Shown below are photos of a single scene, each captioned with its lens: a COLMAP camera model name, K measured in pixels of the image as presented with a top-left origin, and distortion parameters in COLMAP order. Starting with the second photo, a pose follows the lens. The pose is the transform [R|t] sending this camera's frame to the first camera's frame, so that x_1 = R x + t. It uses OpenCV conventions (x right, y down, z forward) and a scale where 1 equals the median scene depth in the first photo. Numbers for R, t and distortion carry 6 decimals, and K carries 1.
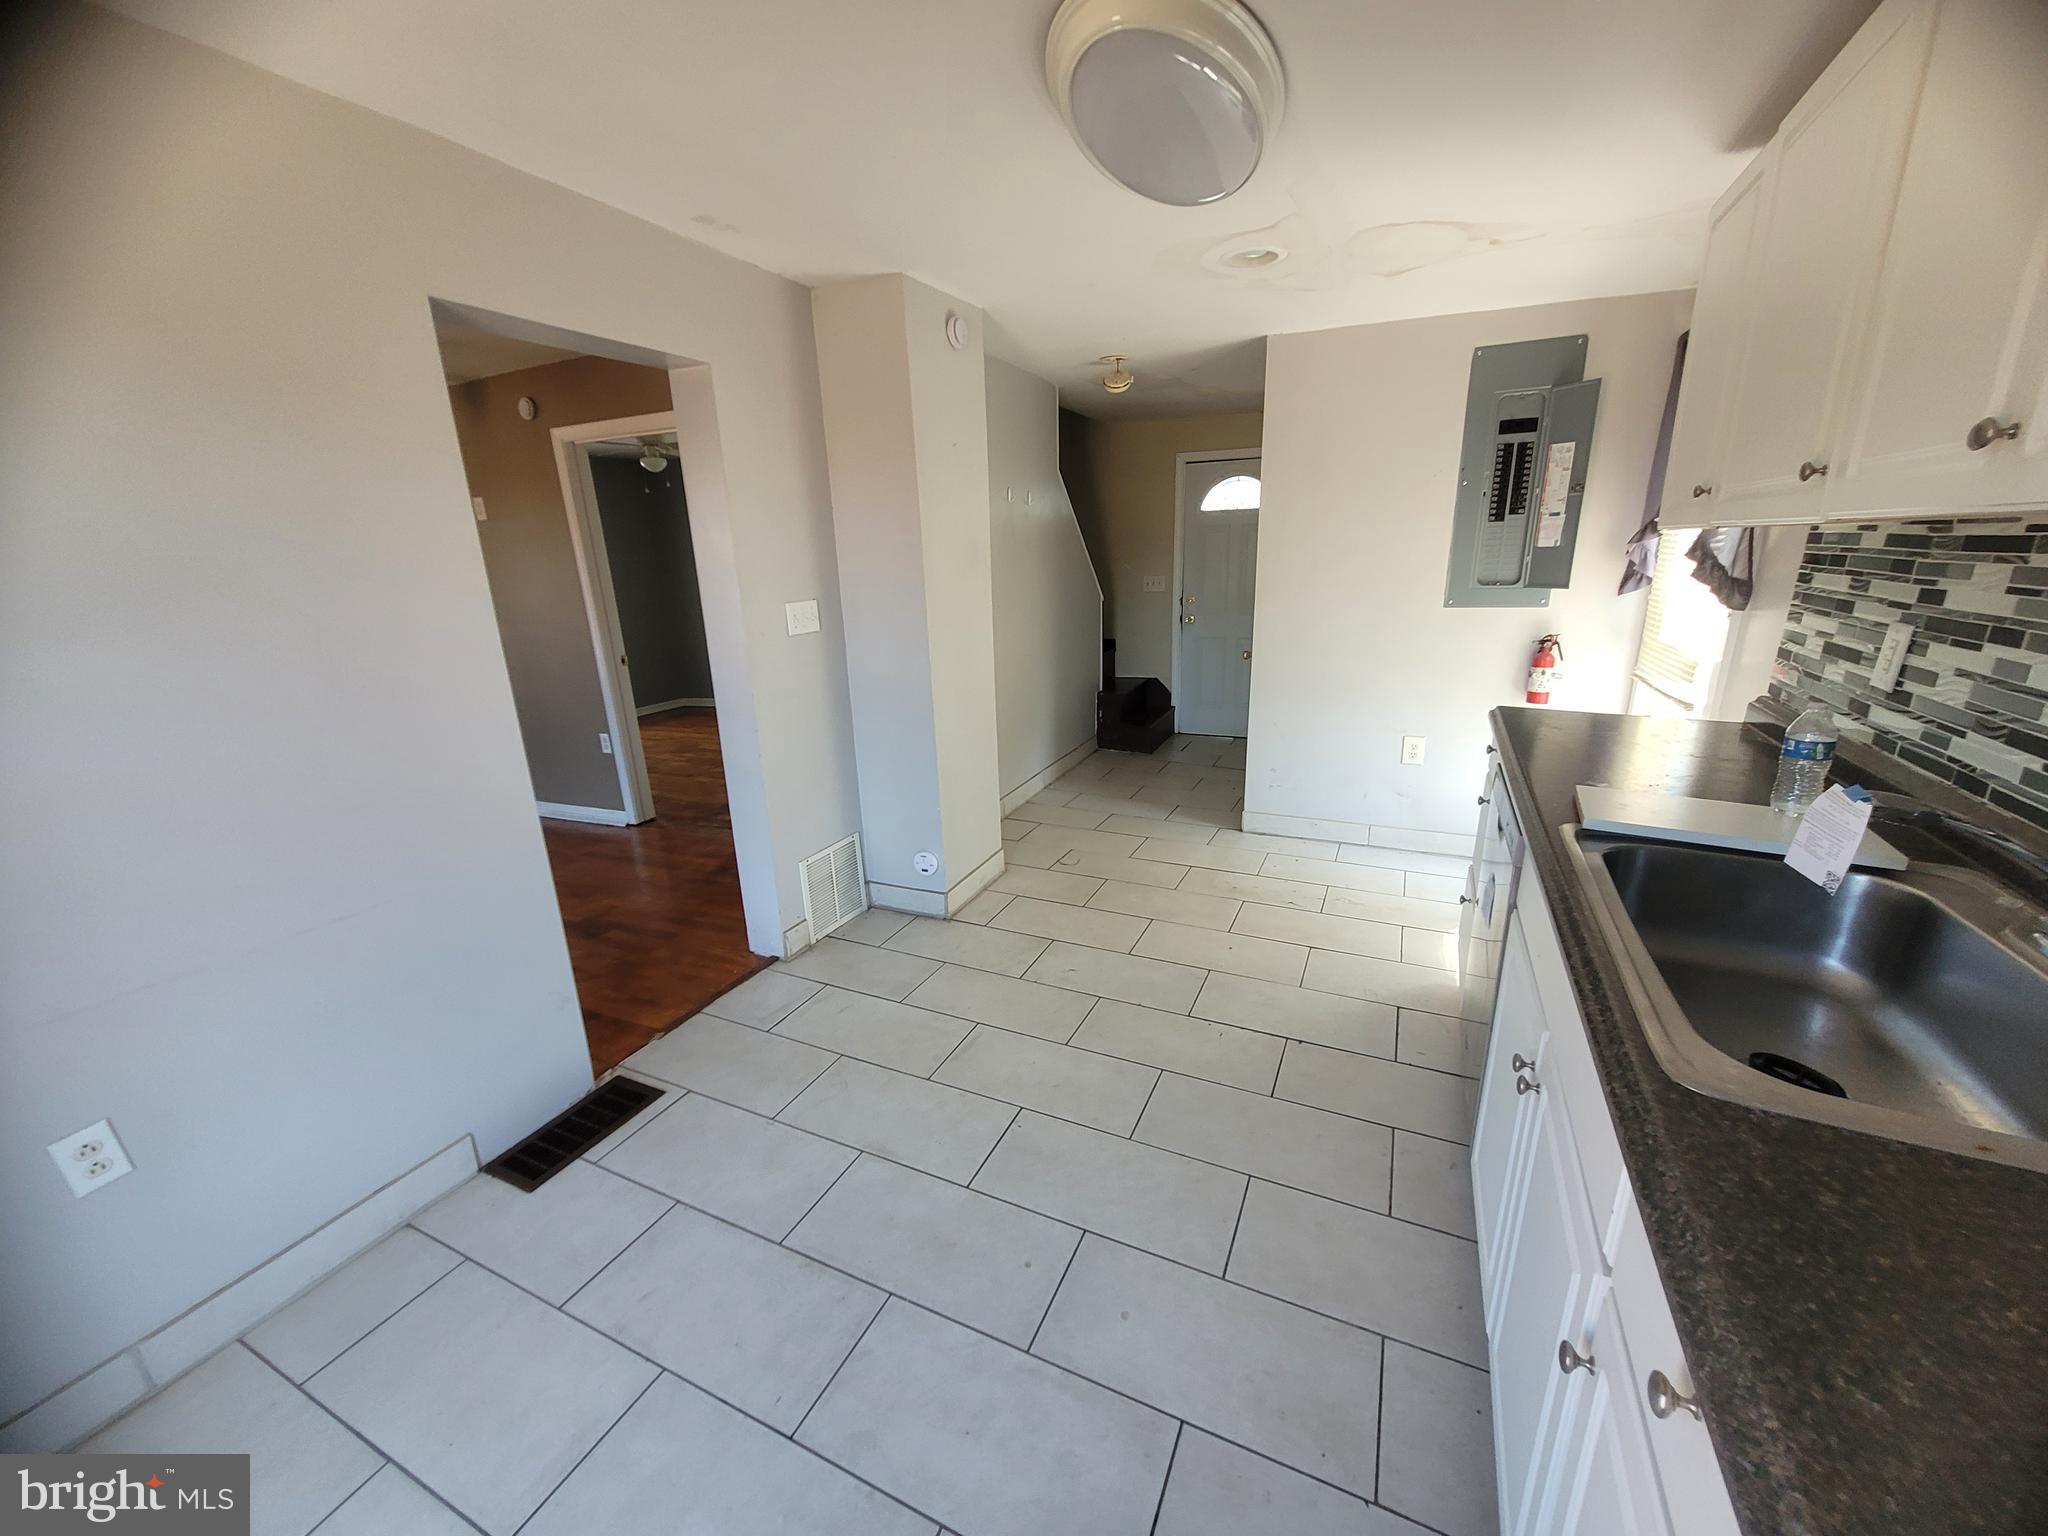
lens RADIAL K [[793.4, 0, 1026.4], [0, 793.4, 782.4], [0, 0, 1]] dist [0.009902, -0.003549]
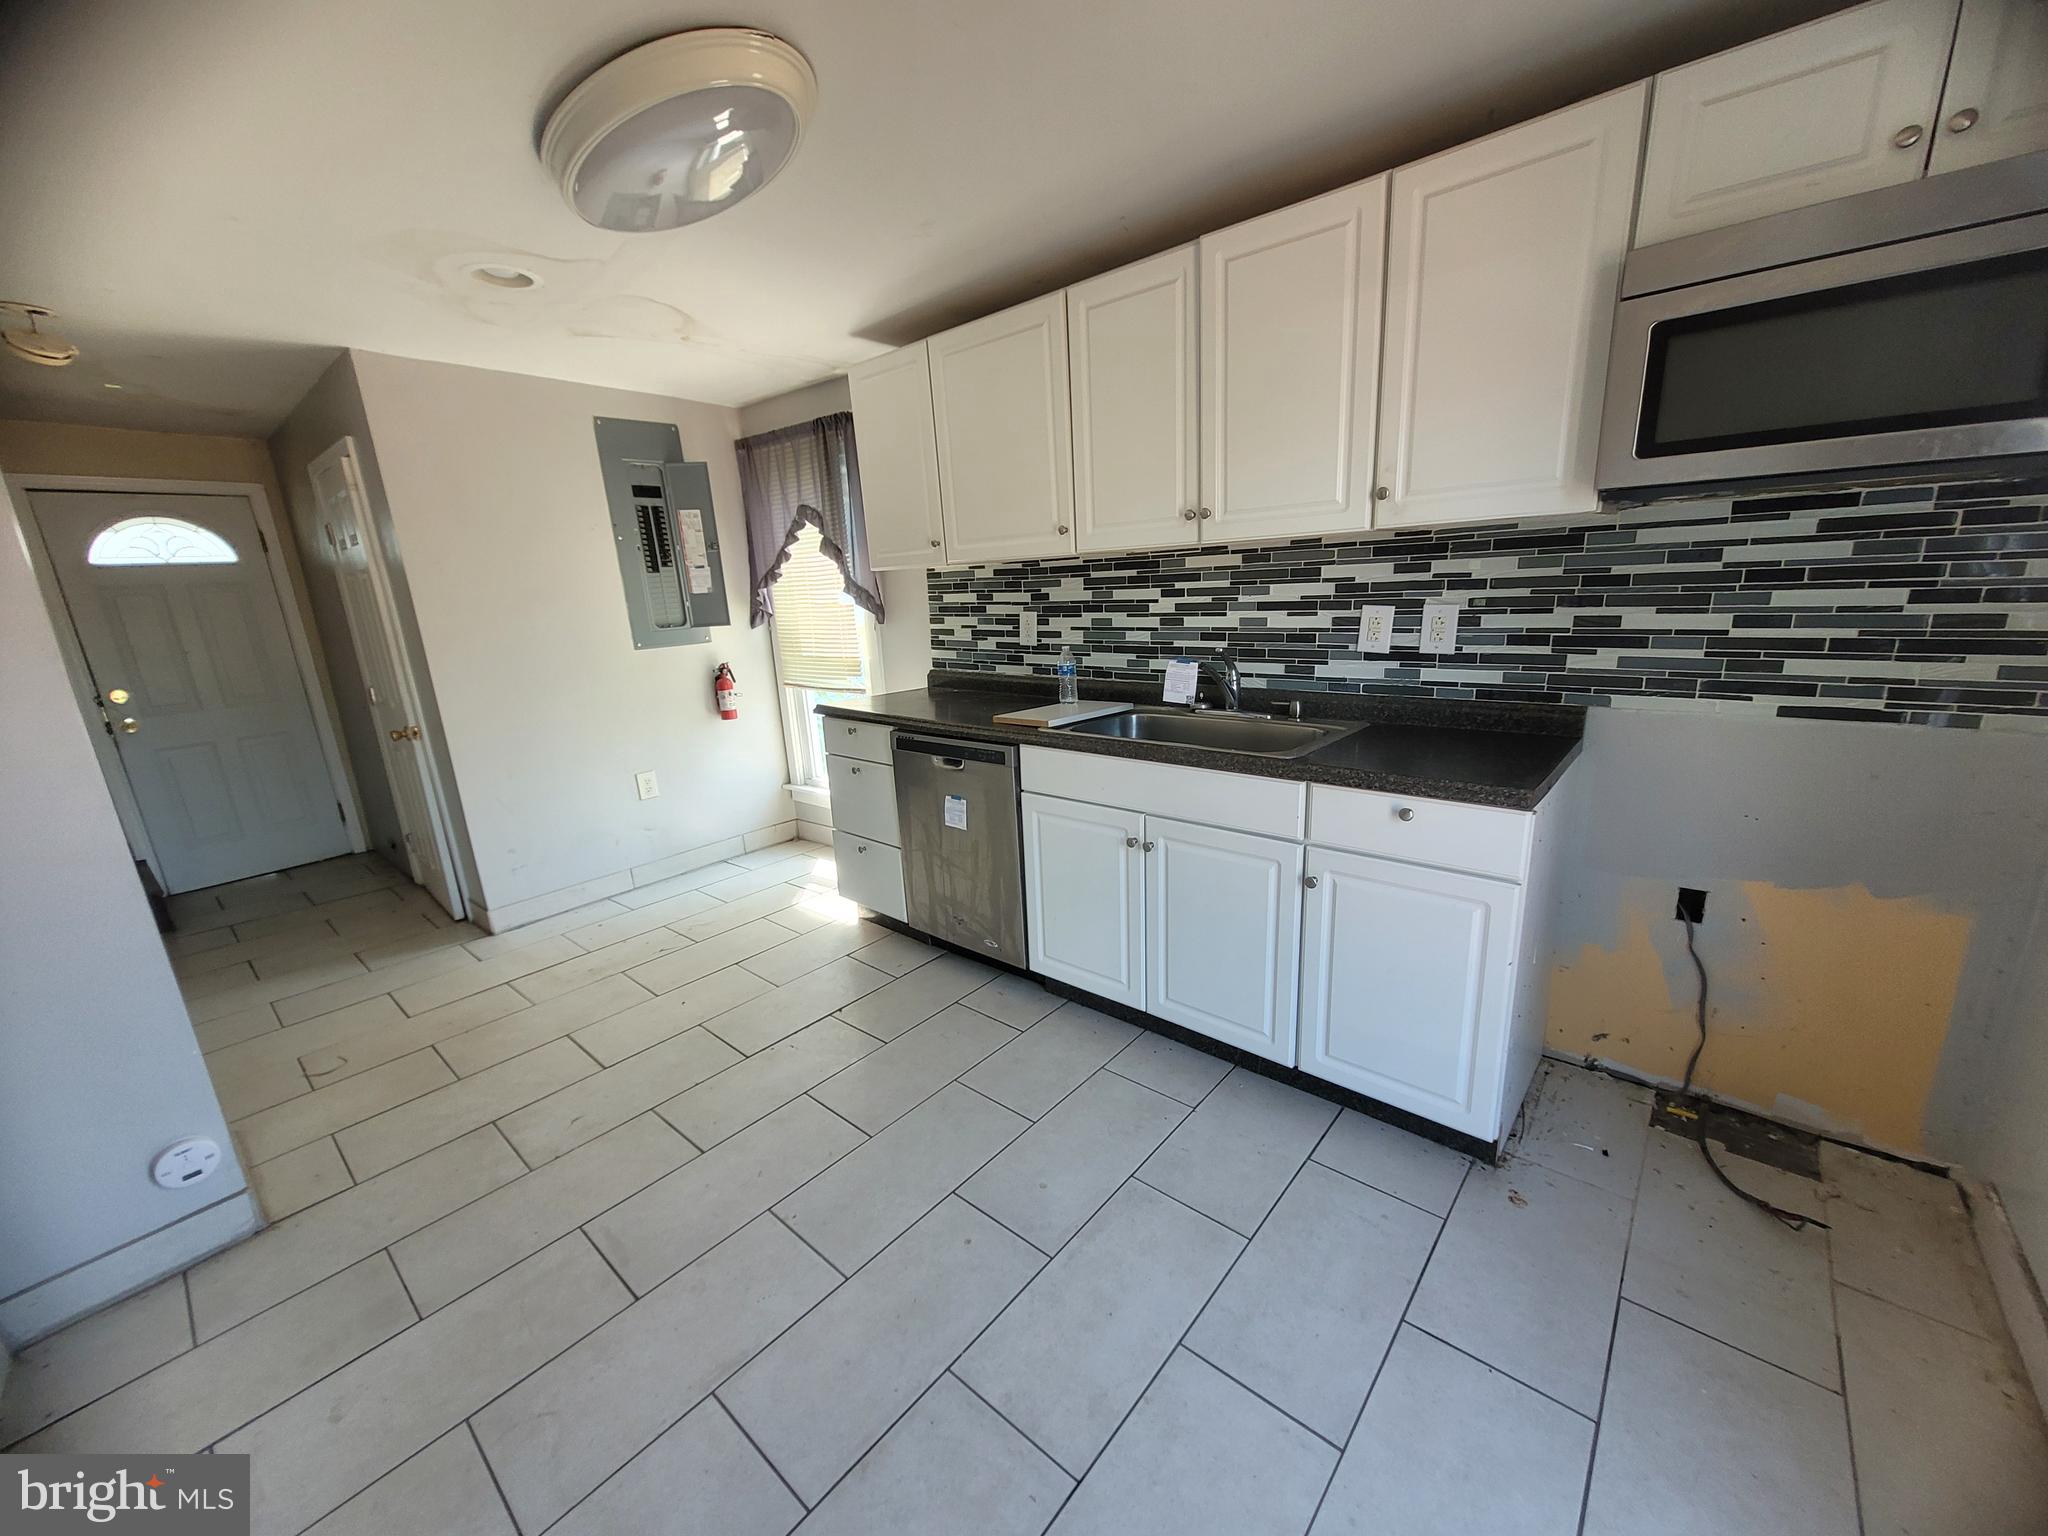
lens RADIAL K [[793.4, 0, 1026.4], [0, 793.4, 782.4], [0, 0, 1]] dist [0.009902, -0.003549]
pose [[0.267189, -0.229898, 0.935819, -0.425321], [0.315039, 0.938601, 0.140634, -0.039258], [-0.910692, 0.257244, 0.323210, 0.234051]]
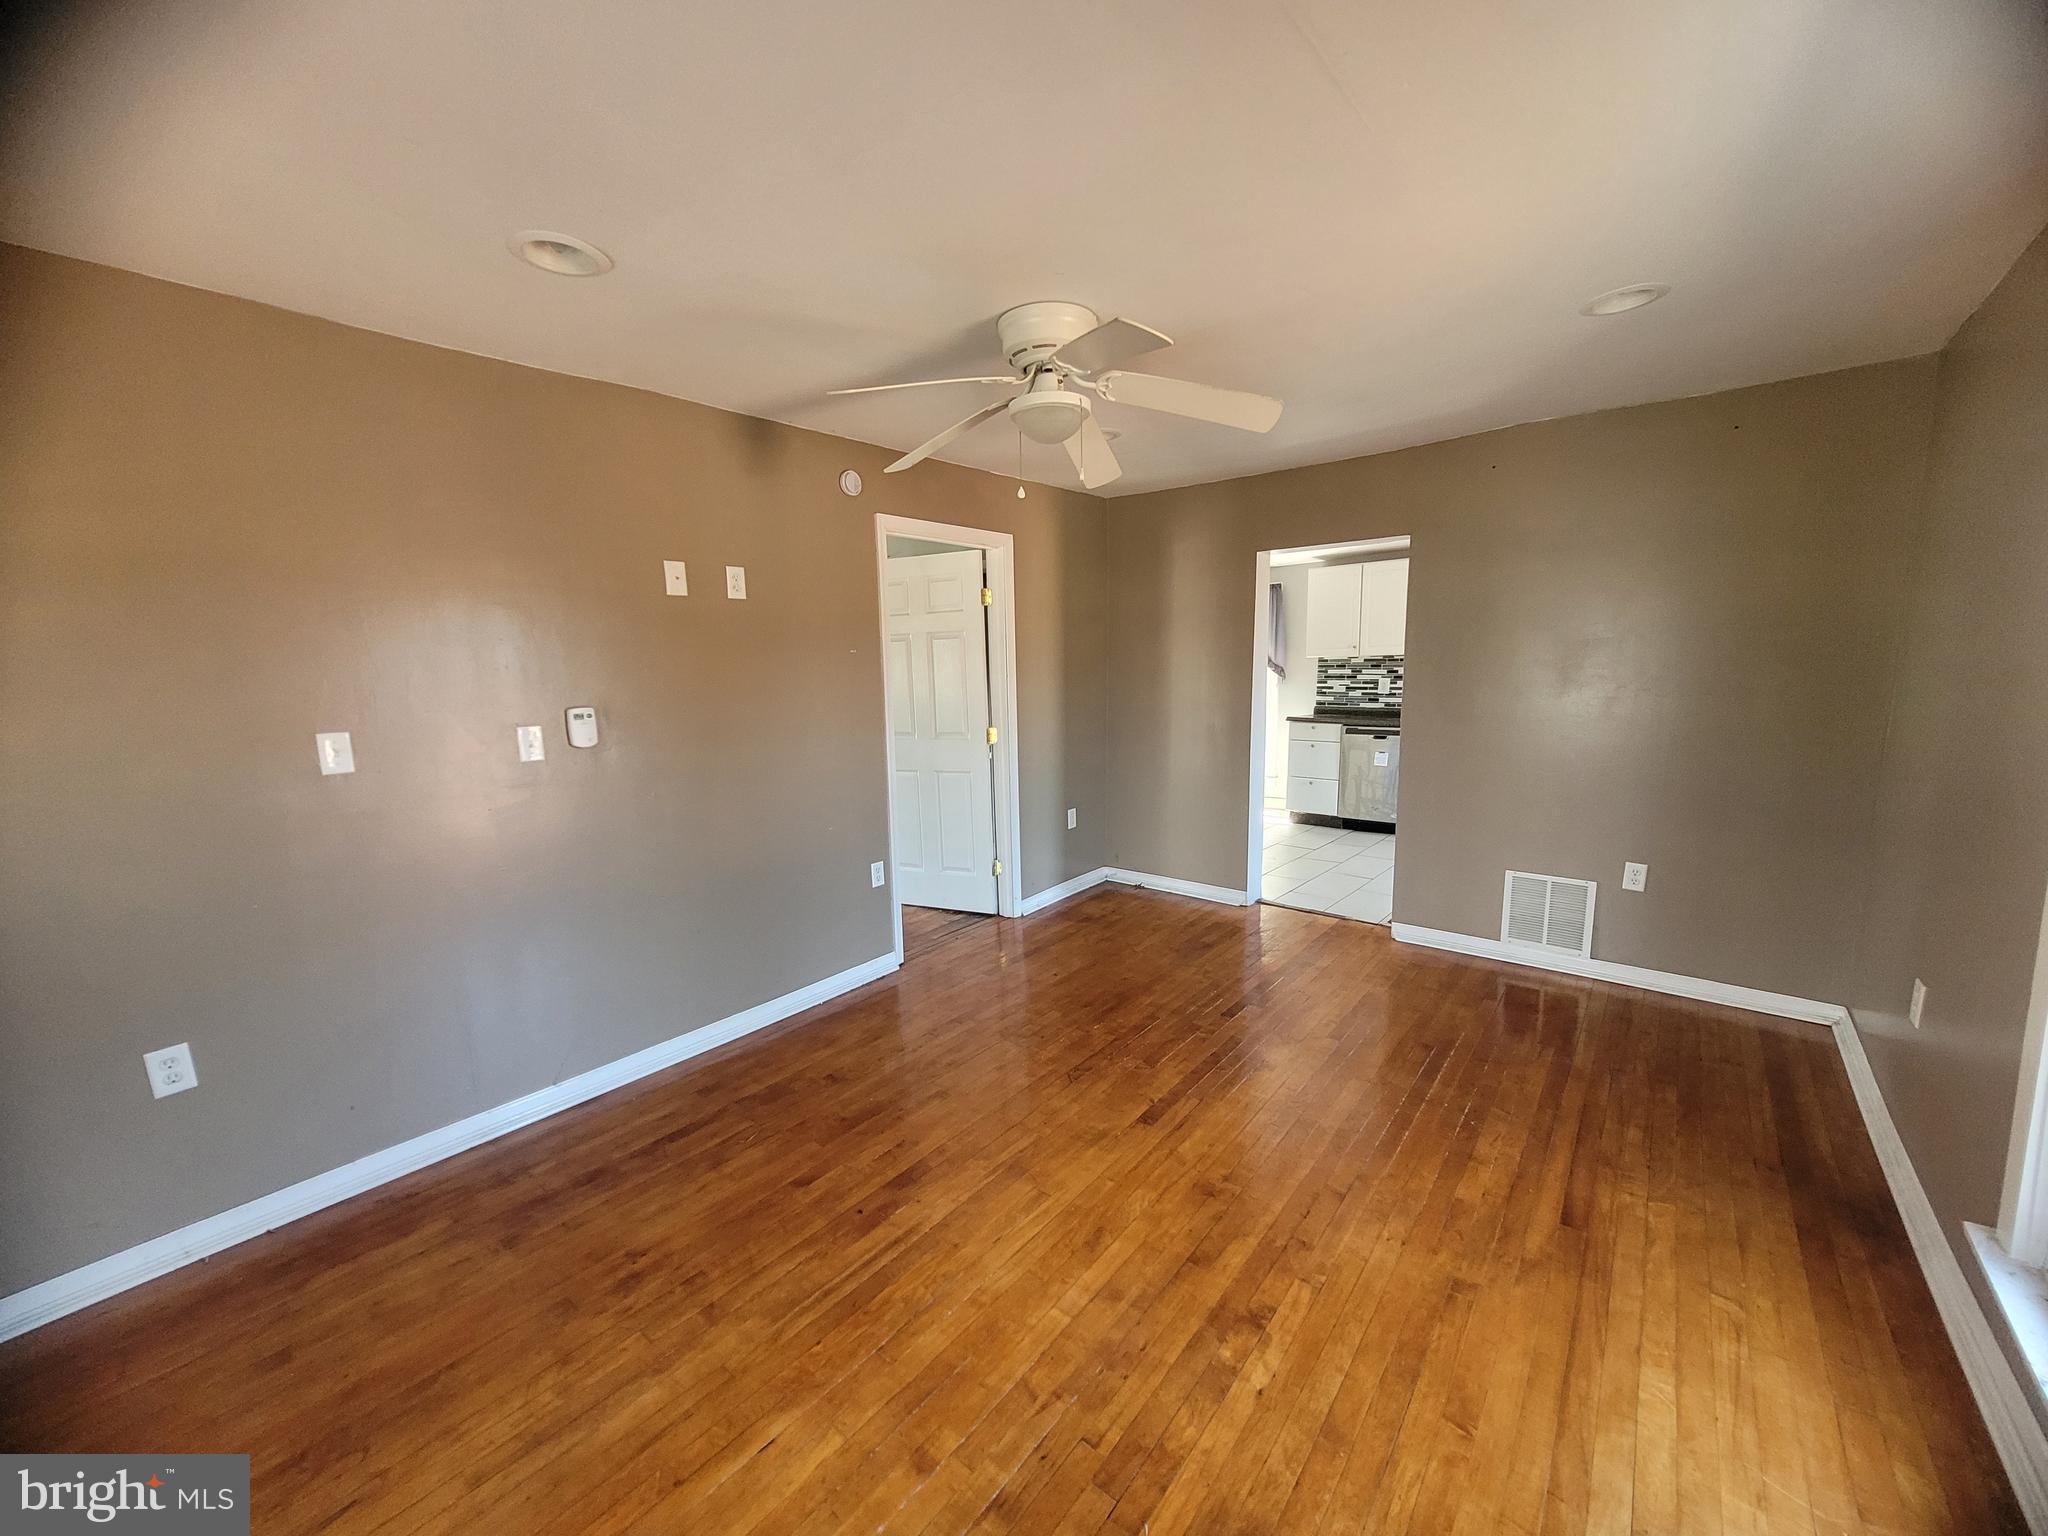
lens RADIAL K [[793.4, 0, 1026.4], [0, 793.4, 782.4], [0, 0, 1]] dist [0.009902, -0.003549]
pose [[0.262421, -0.114729, 0.958109, -1.810911], [0.281814, 0.958731, 0.037616, -0.182933], [-0.922885, 0.260137, 0.283923, 0.853750]]
